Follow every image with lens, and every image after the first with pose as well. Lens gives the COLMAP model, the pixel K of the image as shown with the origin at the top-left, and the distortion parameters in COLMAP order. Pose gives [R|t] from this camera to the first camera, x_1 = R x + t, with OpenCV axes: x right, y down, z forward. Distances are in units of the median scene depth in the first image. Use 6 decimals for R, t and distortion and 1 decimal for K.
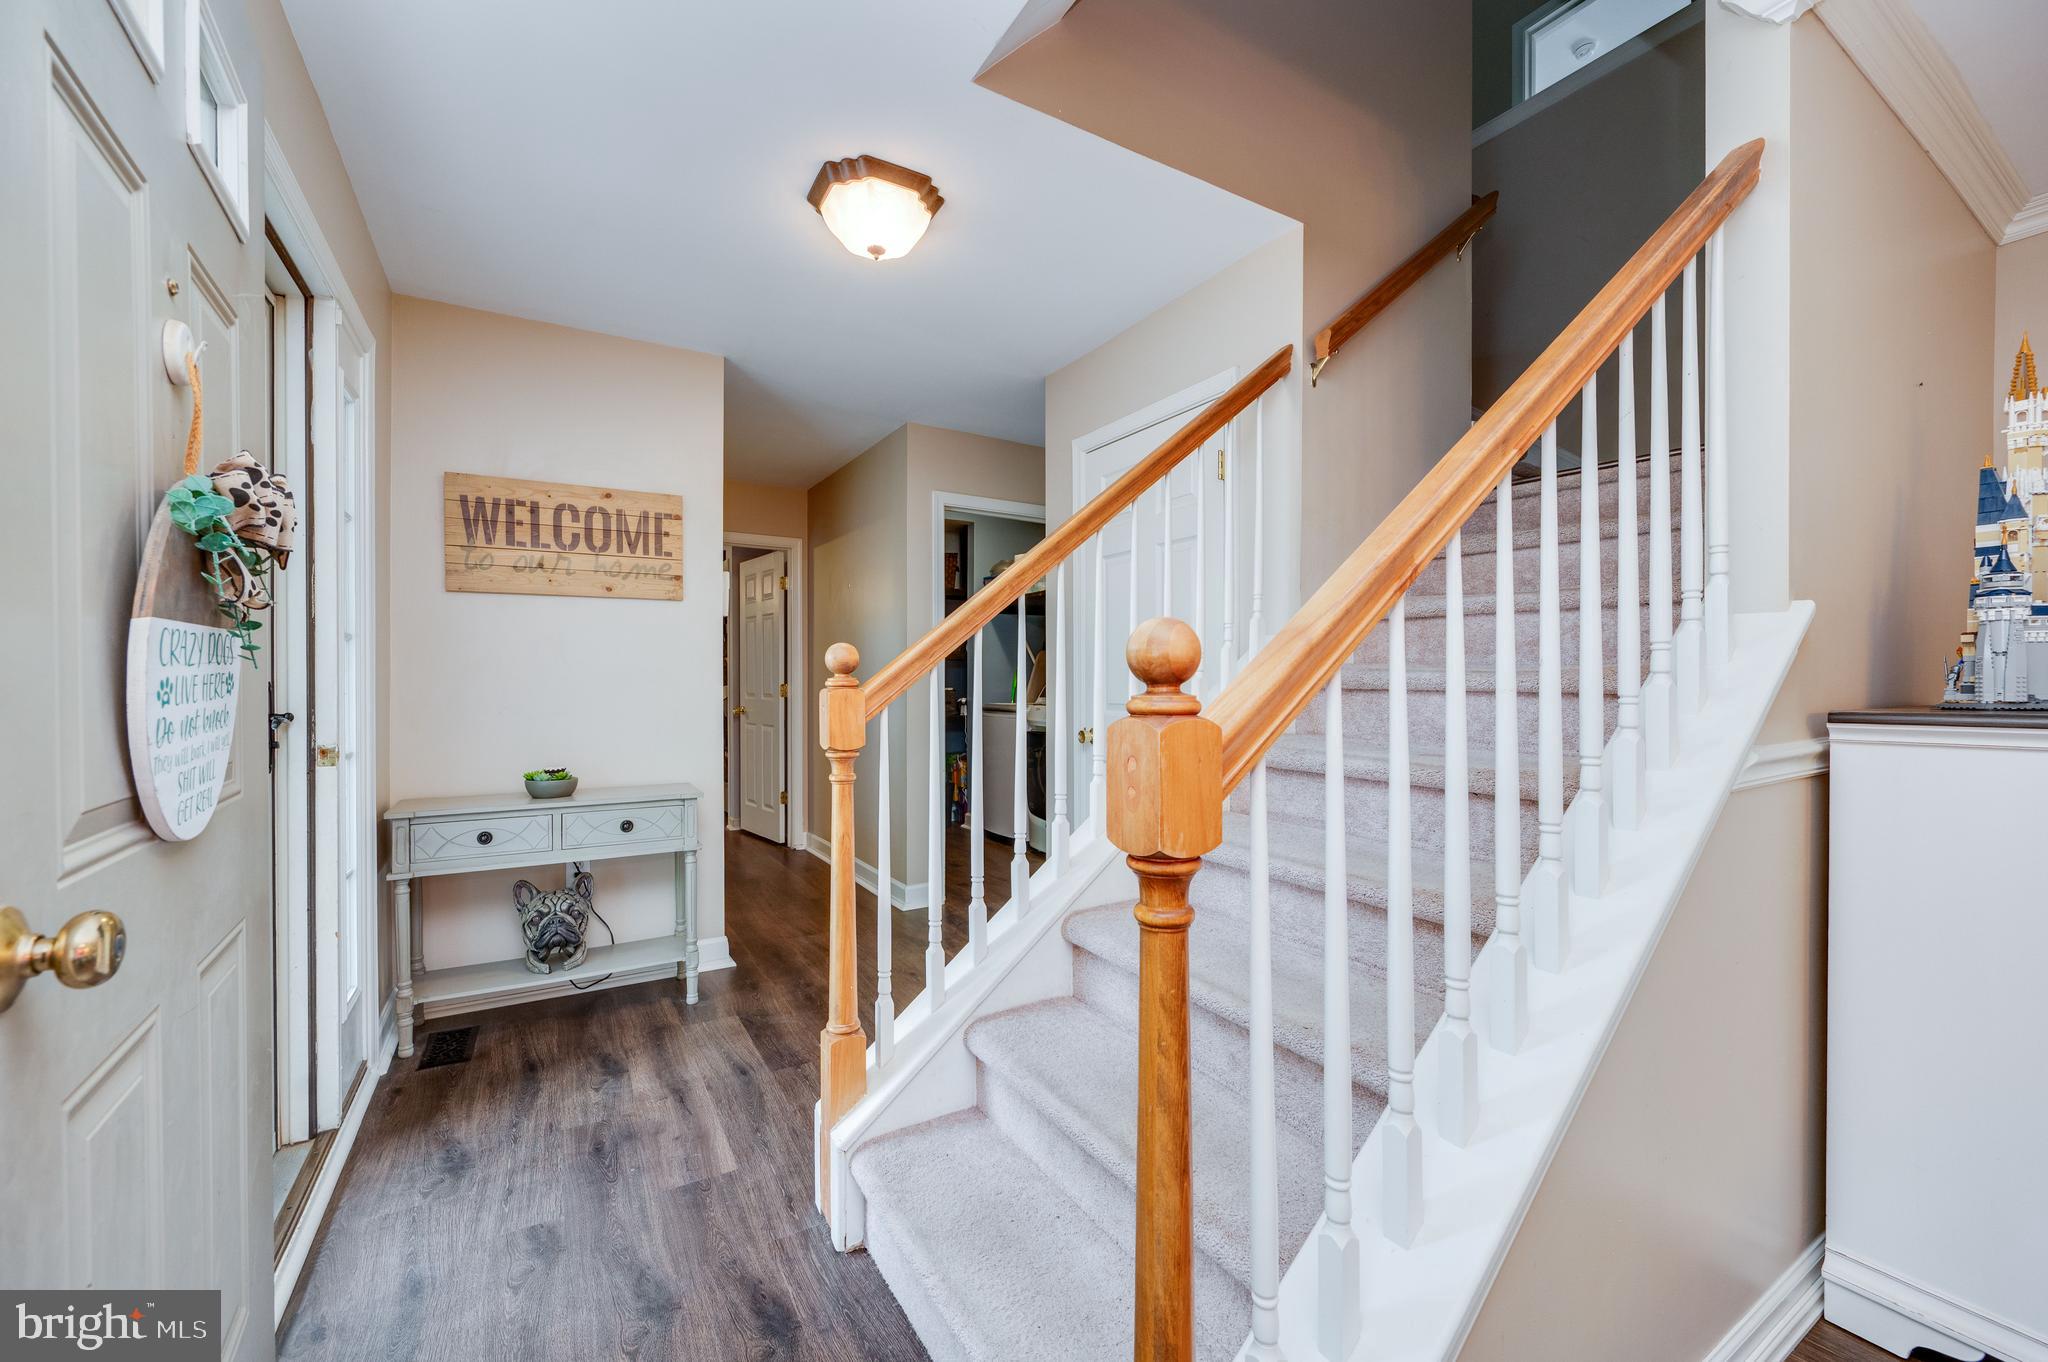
lens RADIAL K [[812.0, 0, 1024.0], [0, 812.0, 687.2], [0, 0, 1]] dist [-0.002225, -0.000467]
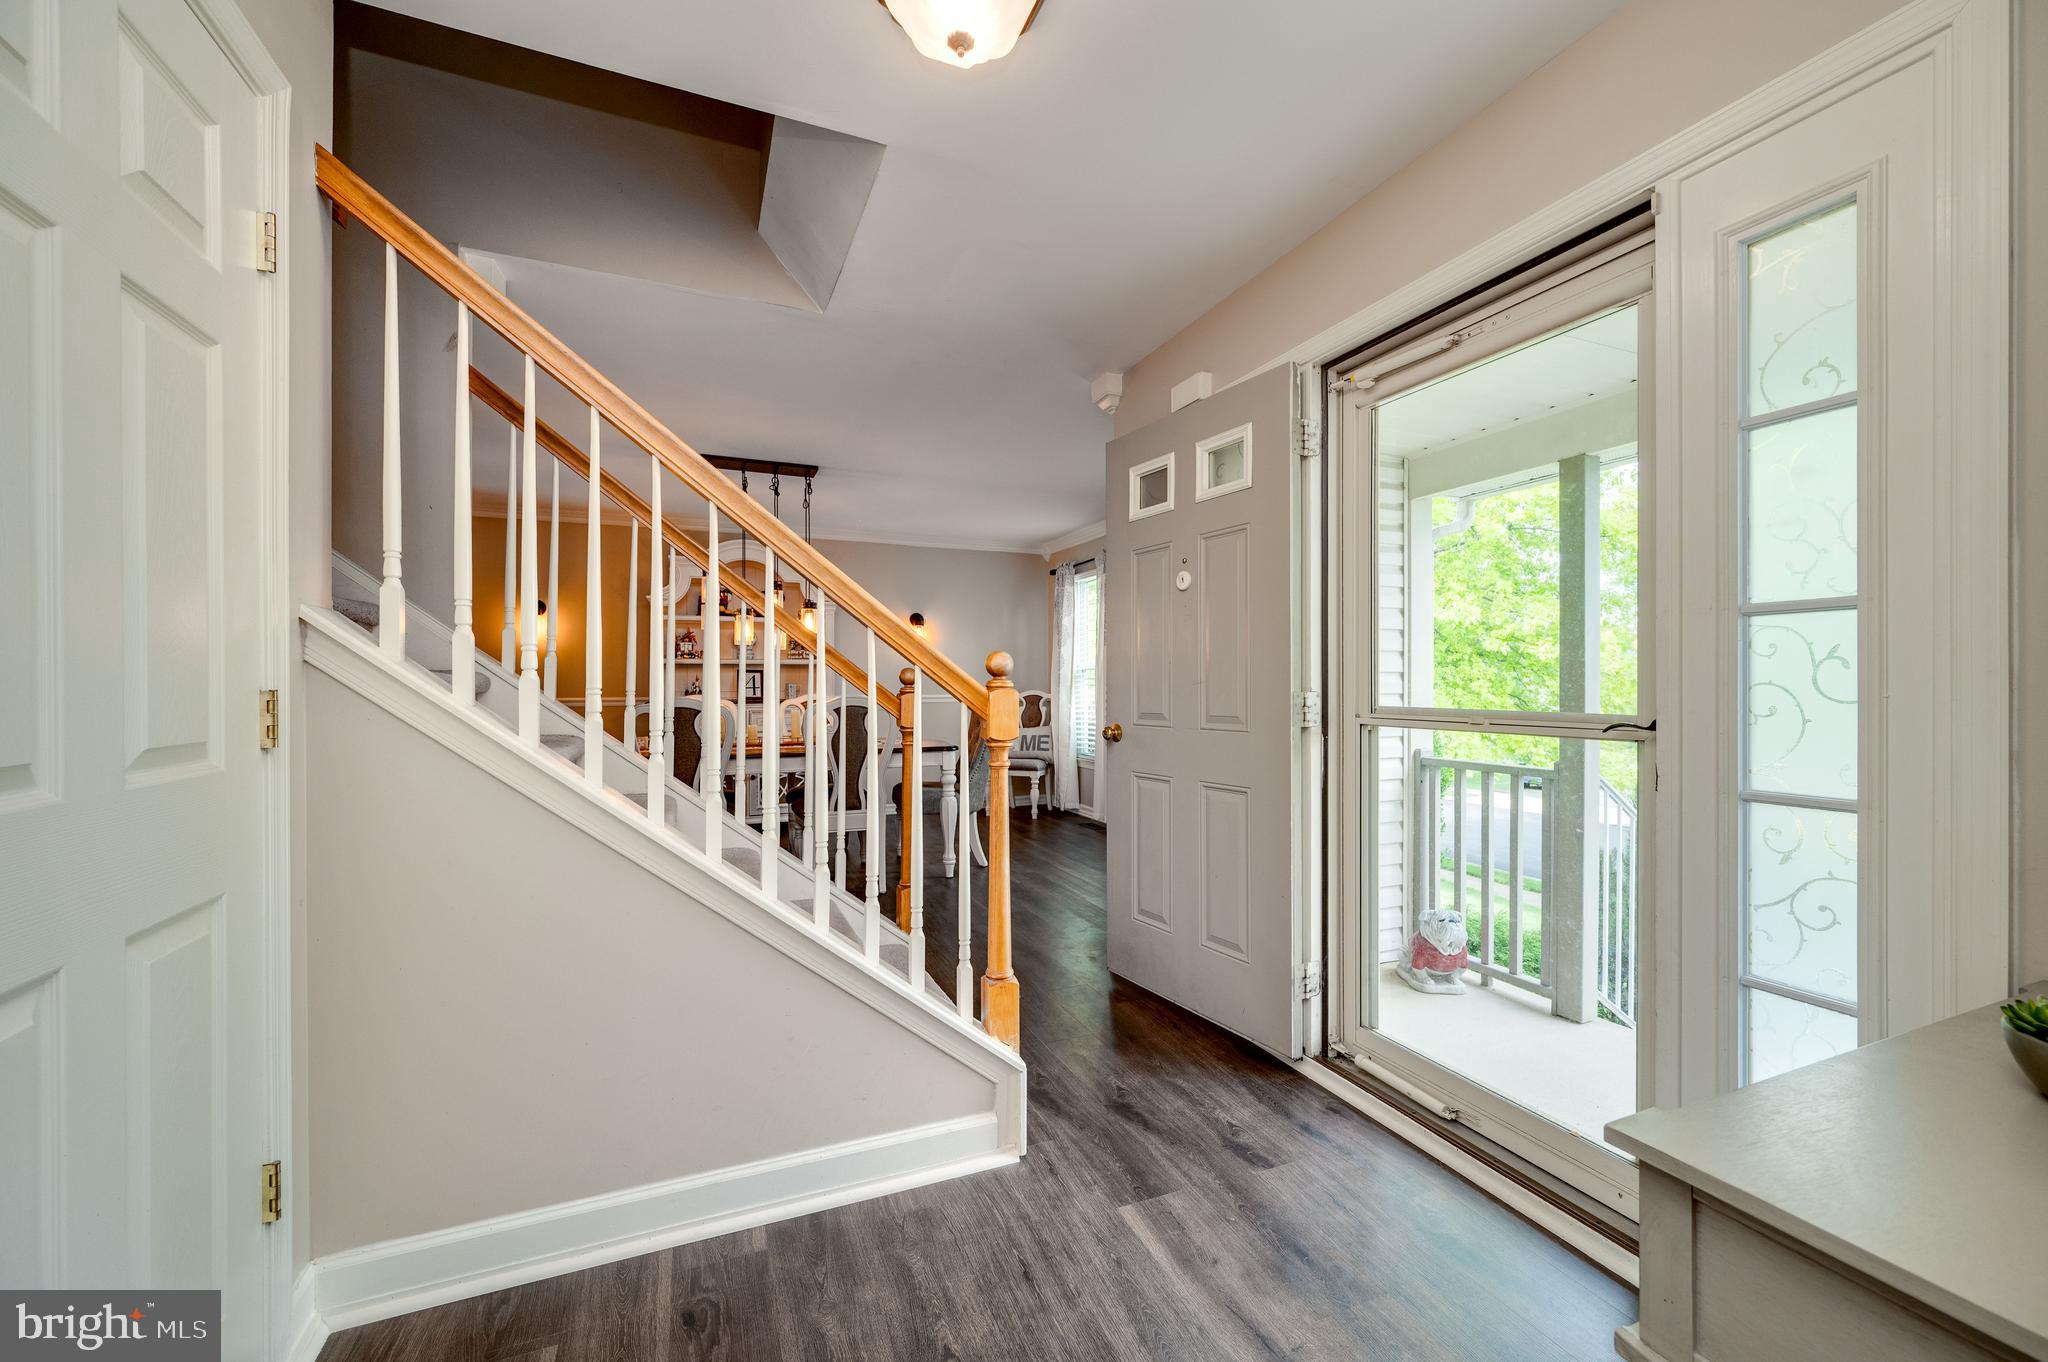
lens RADIAL K [[812.0, 0, 1024.0], [0, 812.0, 687.2], [0, 0, 1]] dist [-0.002225, -0.000467]
pose [[-0.988899, 0.001199, 0.148586, -0.384729], [0.003044, 0.999921, 0.012190, -0.015579], [-0.148559, 0.012507, -0.988824, 1.917701]]
